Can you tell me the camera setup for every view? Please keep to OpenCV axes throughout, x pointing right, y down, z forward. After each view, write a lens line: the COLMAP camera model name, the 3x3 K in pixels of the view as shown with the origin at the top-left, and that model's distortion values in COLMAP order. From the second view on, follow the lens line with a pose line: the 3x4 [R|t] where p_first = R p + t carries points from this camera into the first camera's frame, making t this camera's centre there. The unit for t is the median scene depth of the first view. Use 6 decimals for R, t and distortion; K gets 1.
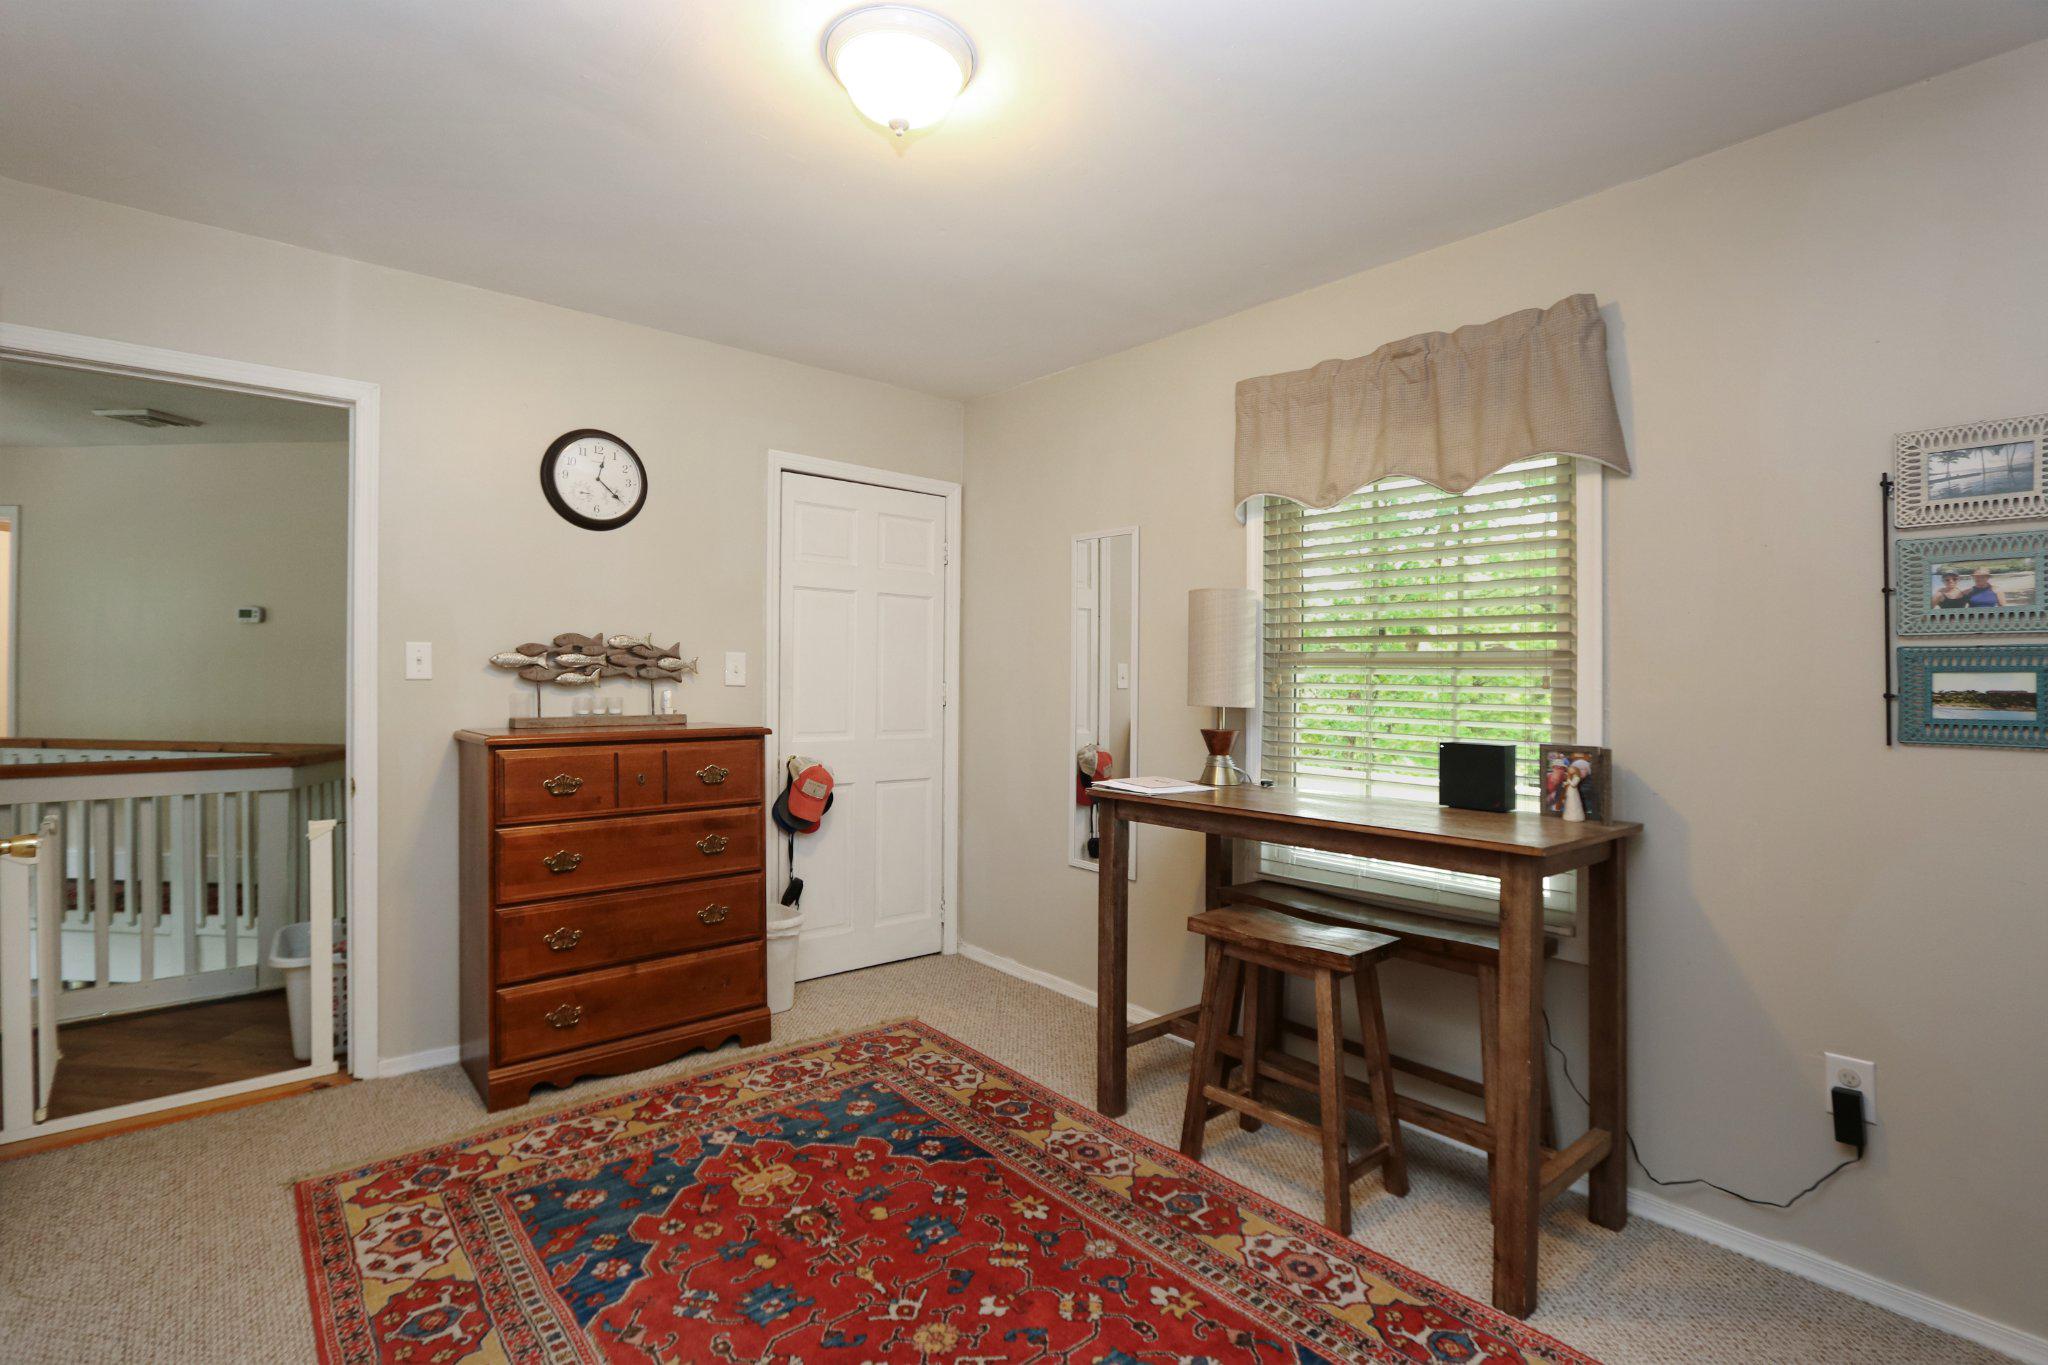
lens RADIAL K [[950.1, 0, 1002.2], [0, 950.1, 672.8], [0, 0, 1]] dist [-0.010833, -0.000179]
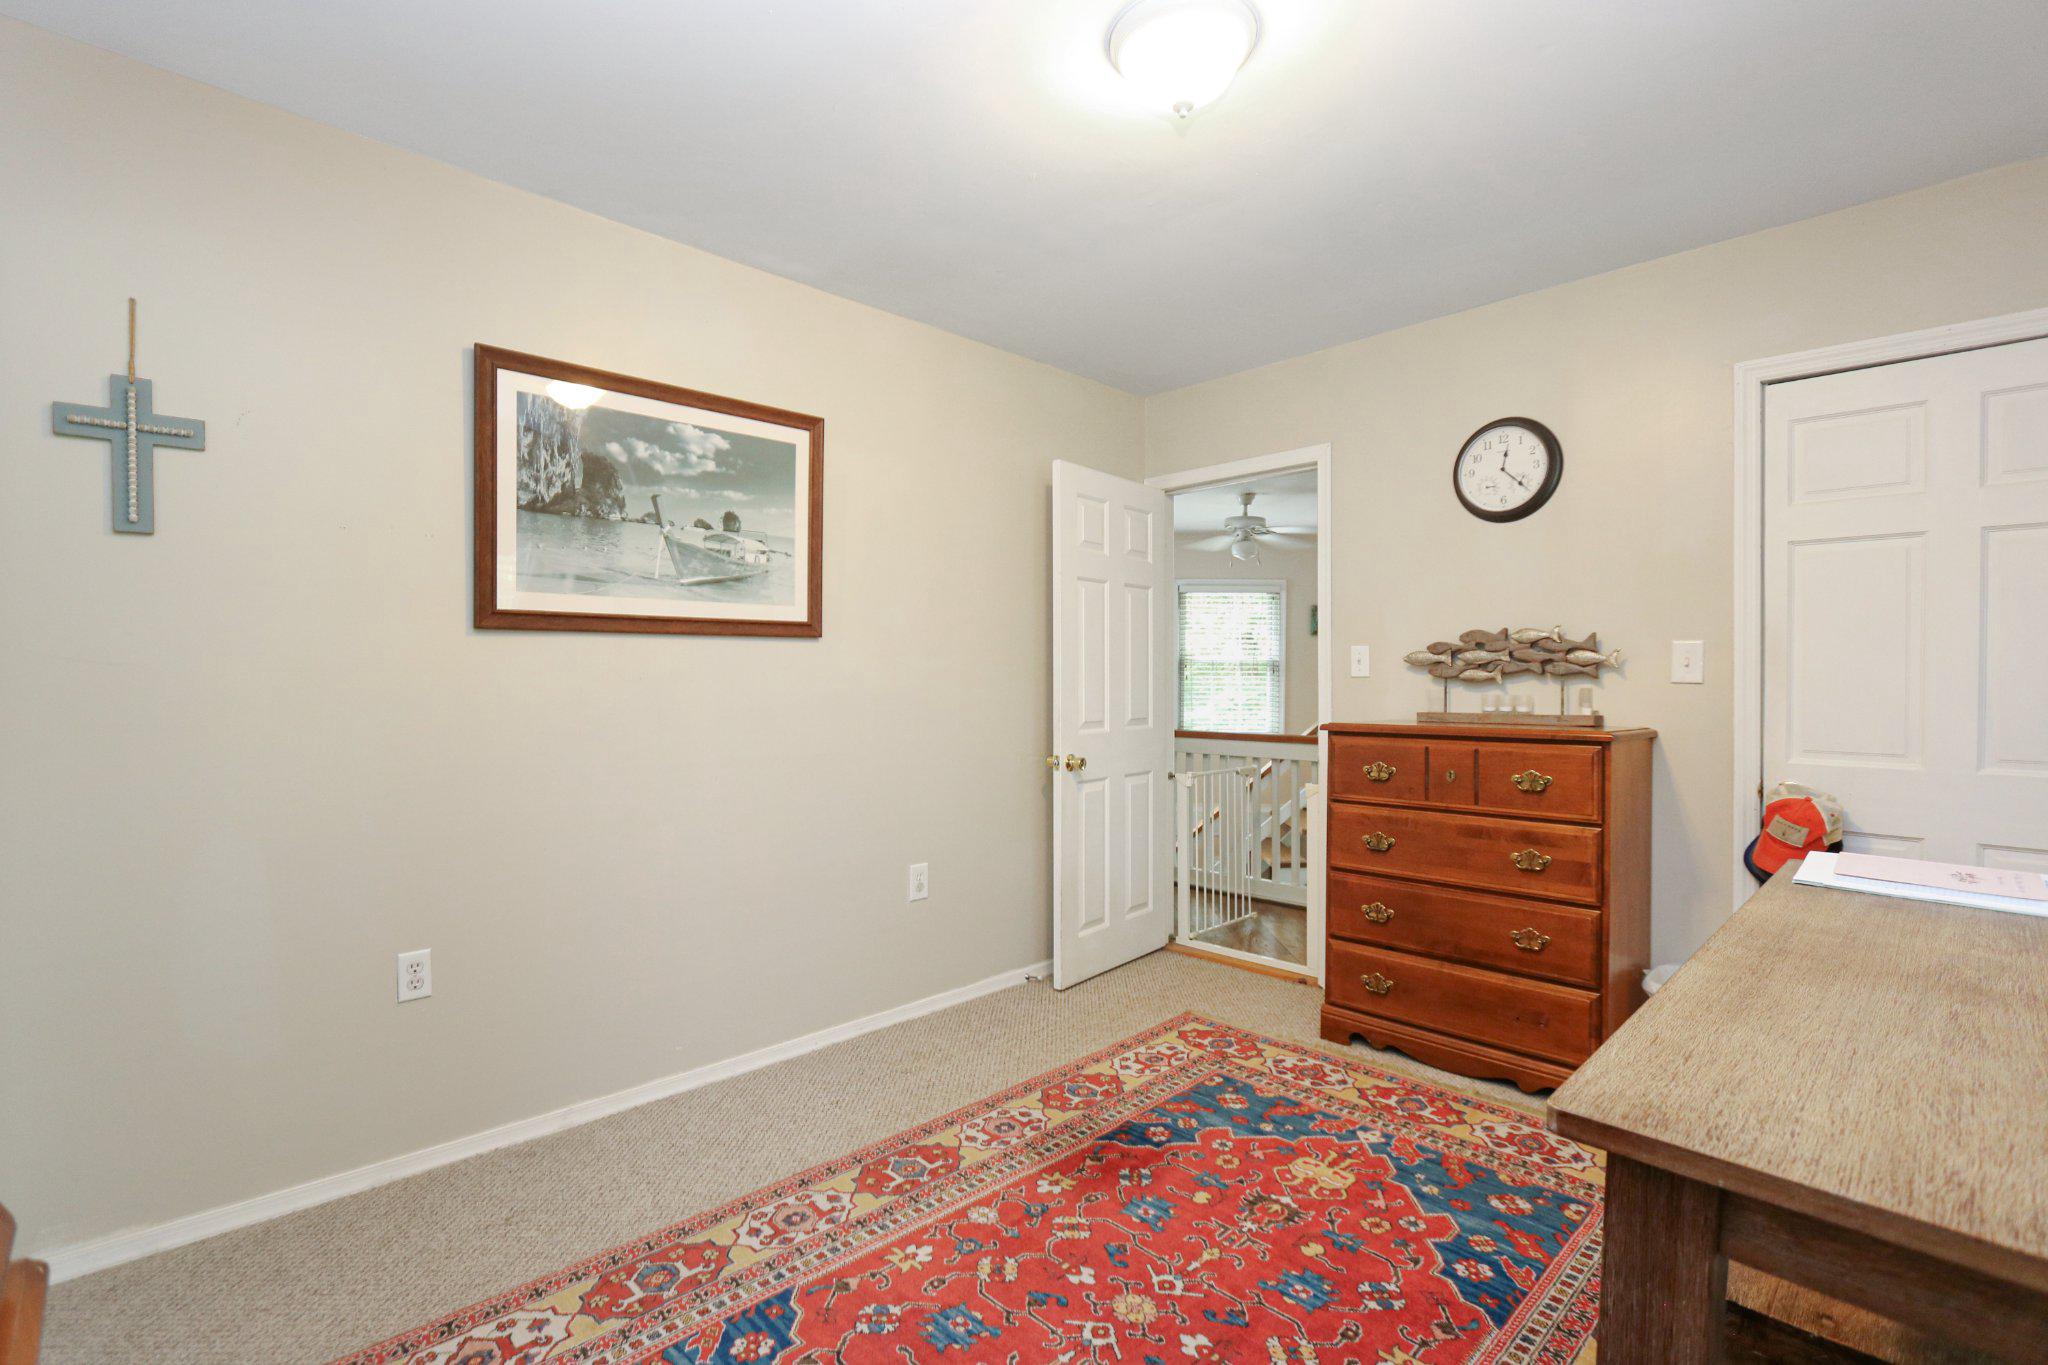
lens RADIAL K [[949.8, 0, 1018.3], [0, 949.8, 693.2], [0, 0, 1]] dist [-0.000284, 0.000006]
pose [[0.063971, 0.004501, -0.997942, 0.649184], [0.002981, 0.999985, 0.004701, 0.023610], [0.997947, -0.003276, 0.063956, 0.558714]]
